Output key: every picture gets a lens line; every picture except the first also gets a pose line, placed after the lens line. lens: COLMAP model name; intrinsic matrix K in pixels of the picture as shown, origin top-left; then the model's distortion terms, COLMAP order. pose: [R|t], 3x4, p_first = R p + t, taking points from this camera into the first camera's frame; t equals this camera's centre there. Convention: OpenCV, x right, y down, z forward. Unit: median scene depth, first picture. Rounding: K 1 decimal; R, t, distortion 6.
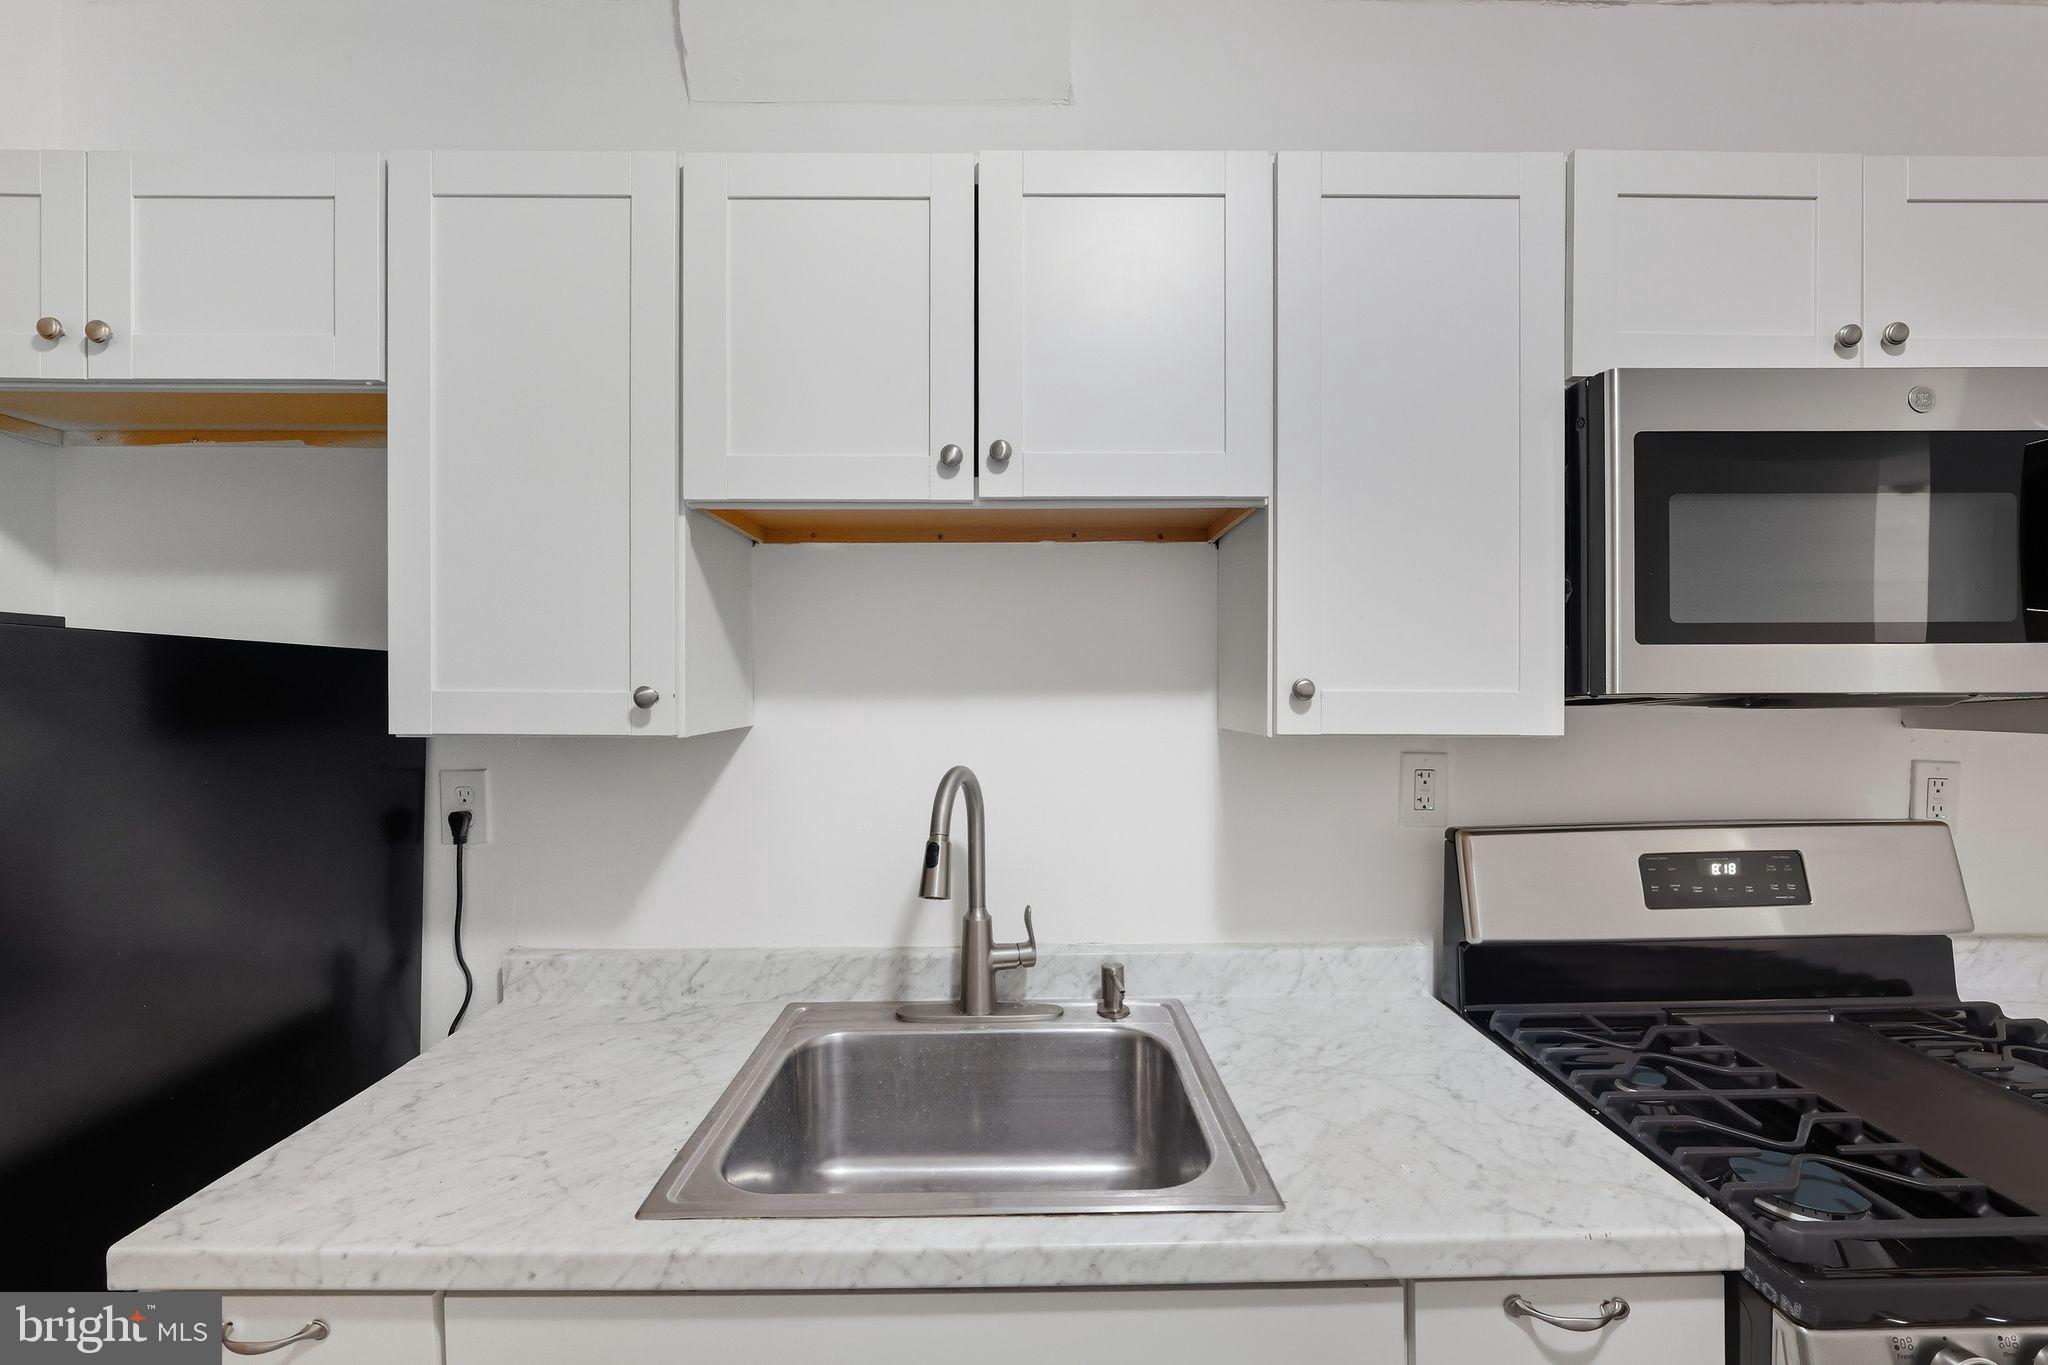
lens RADIAL K [[853.7, 0, 1009.4], [0, 853.7, 695.7], [0, 0, 1]] dist [-0.010820, 0.000437]
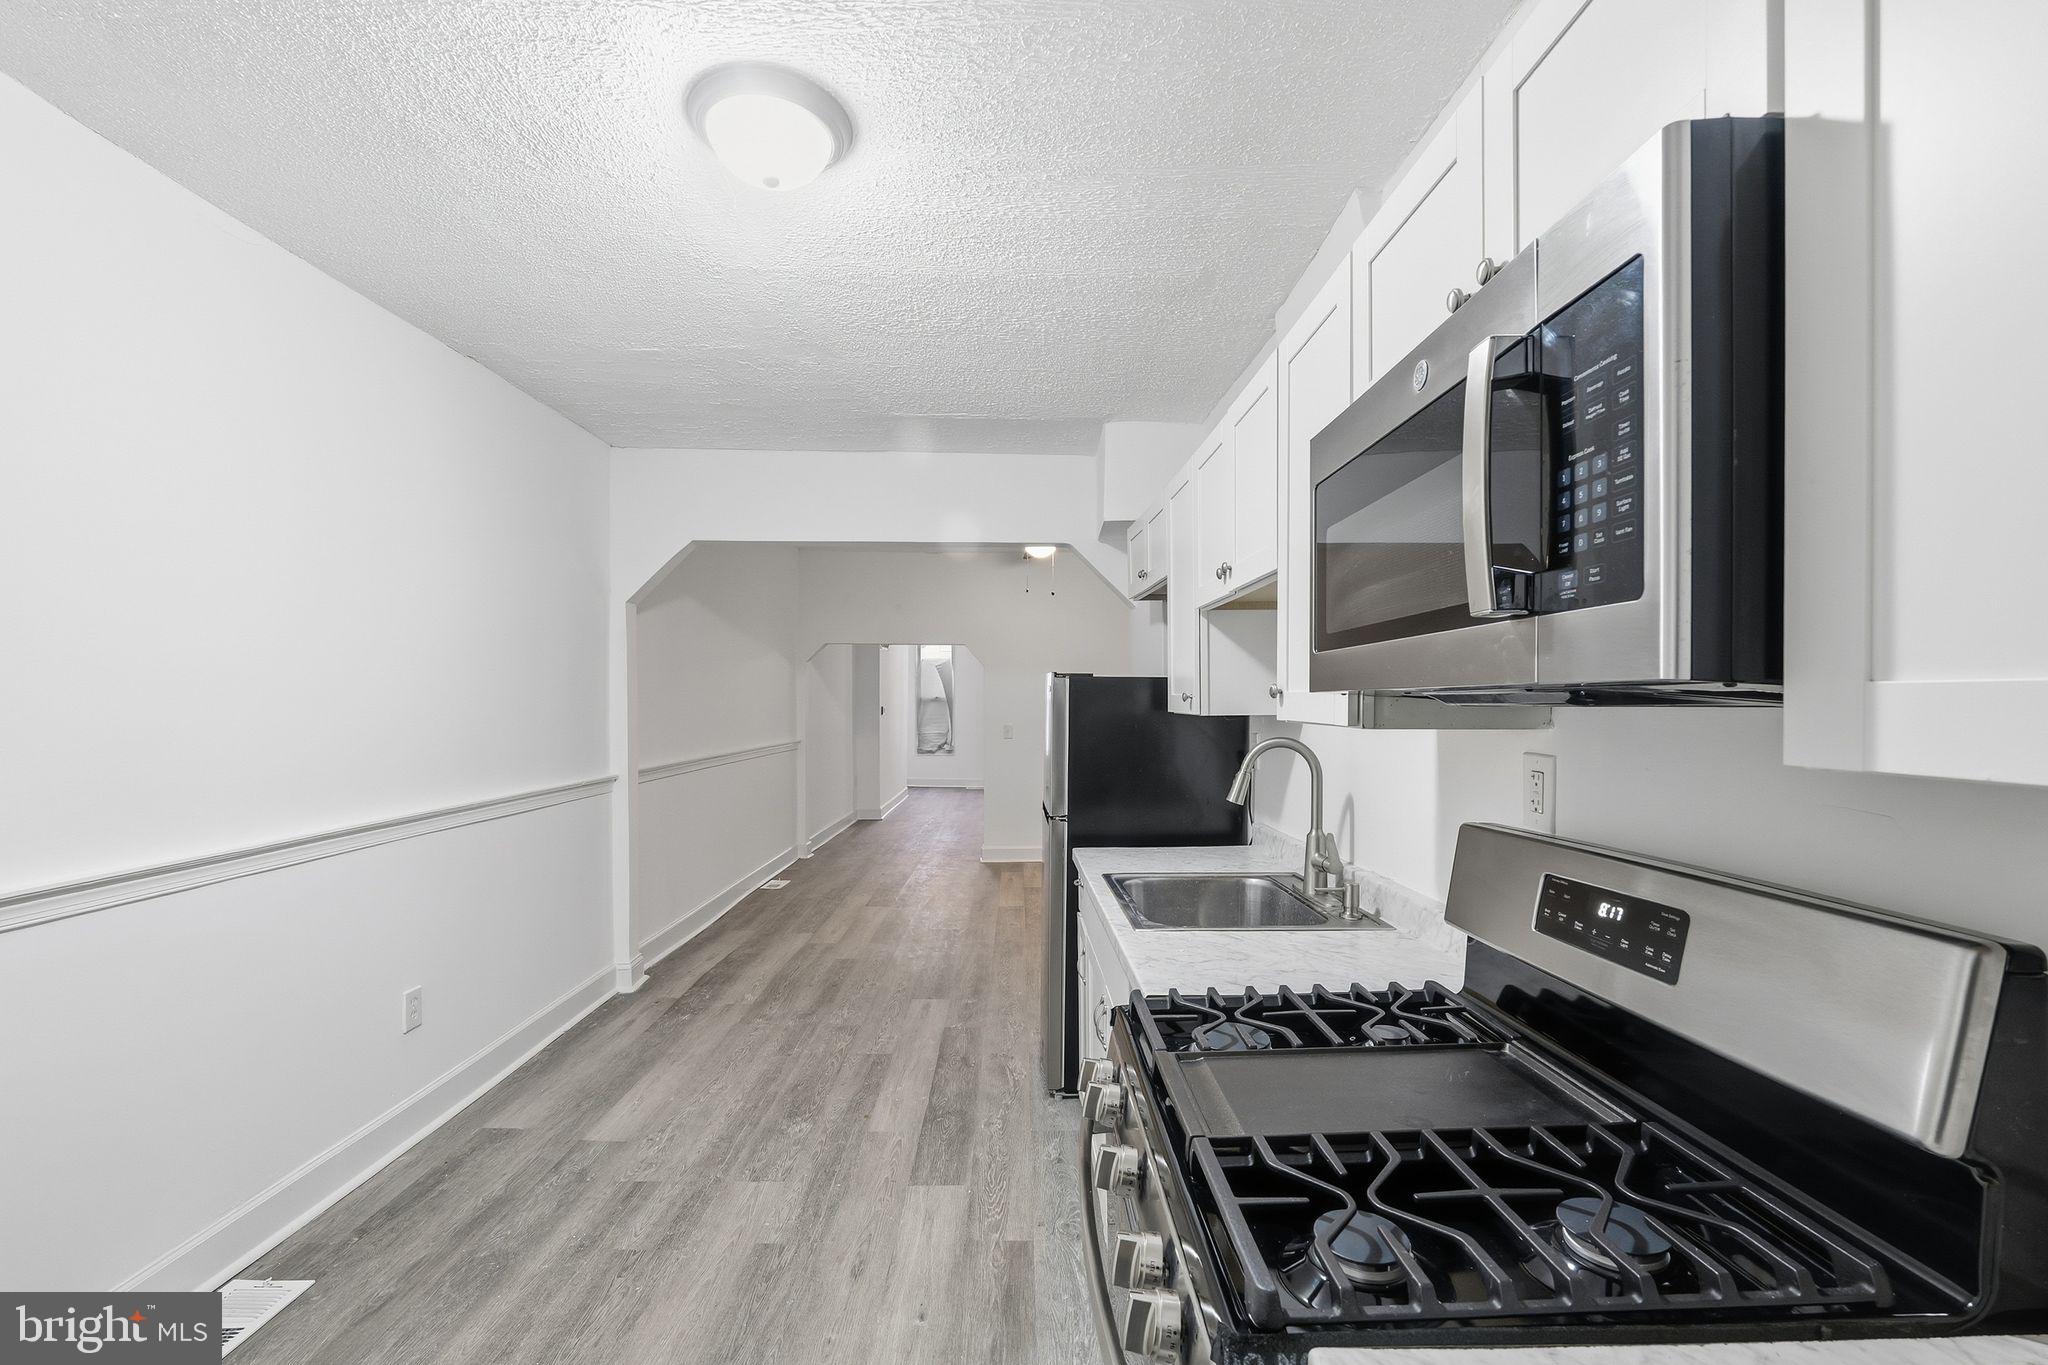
lens RADIAL K [[853.7, 0, 1009.4], [0, 853.7, 695.7], [0, 0, 1]] dist [-0.010820, 0.000437]
pose [[0.012803, -0.003806, -0.999911, 1.640222], [-0.008902, 0.999953, -0.003920, 0.010736], [0.999878, 0.008952, 0.012769, 0.428778]]
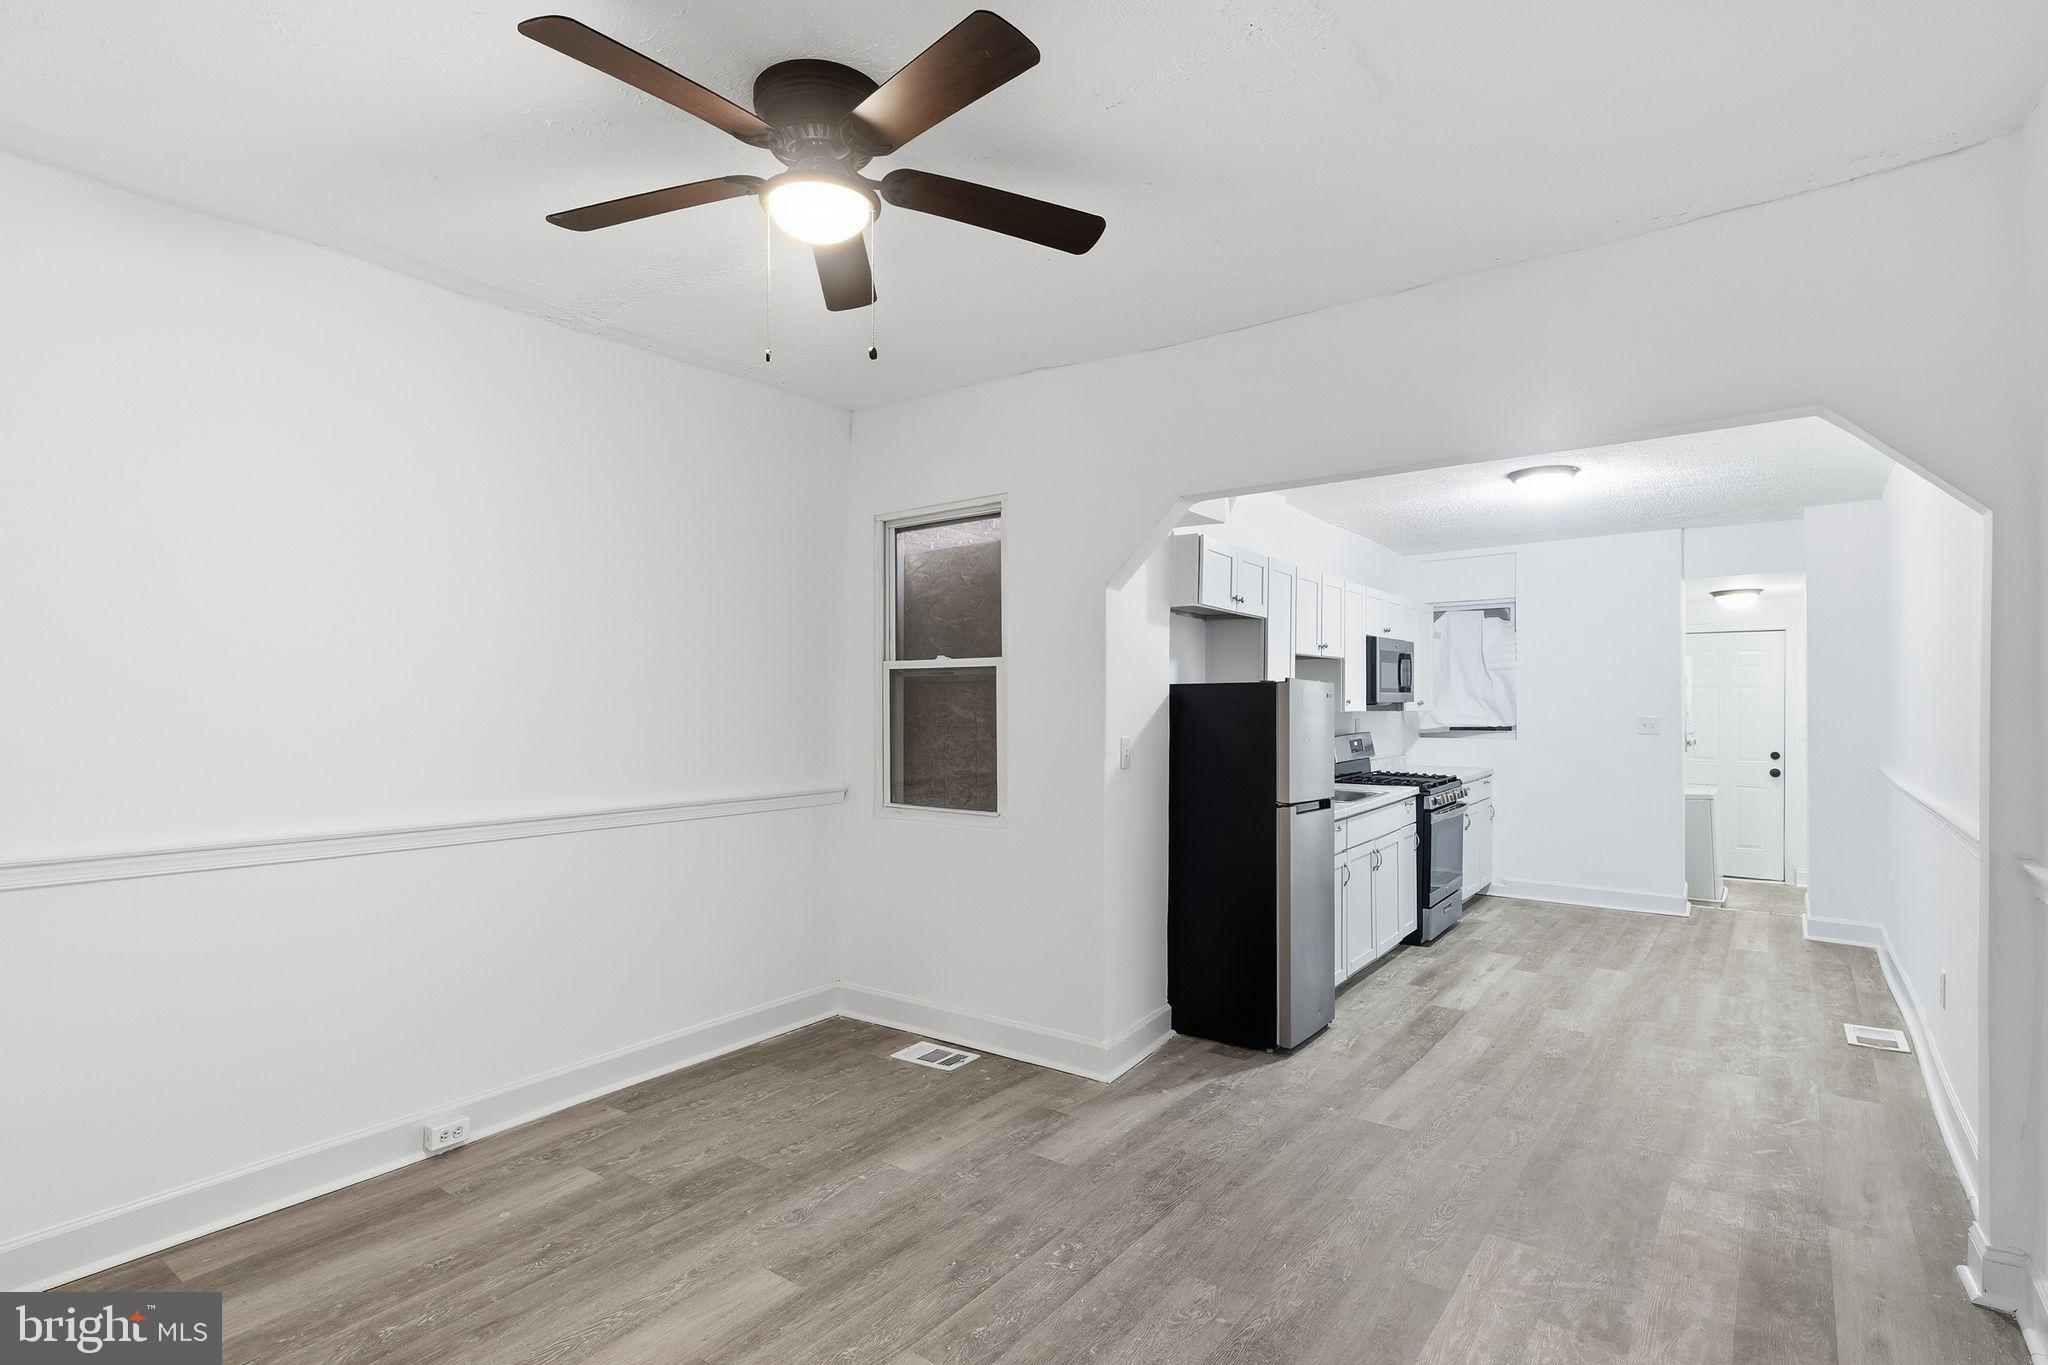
lens RADIAL K [[1019.7, 0, 1030.0], [0, 1019.7, 712.7], [0, 0, 1]] dist [0.004615, 0.000244]
pose [[0.577827, -0.005920, 0.816137, -4.323894], [0.007088, 0.999972, 0.002235, 0.025497], [-0.816128, 0.004493, 0.577853, -0.626985]]
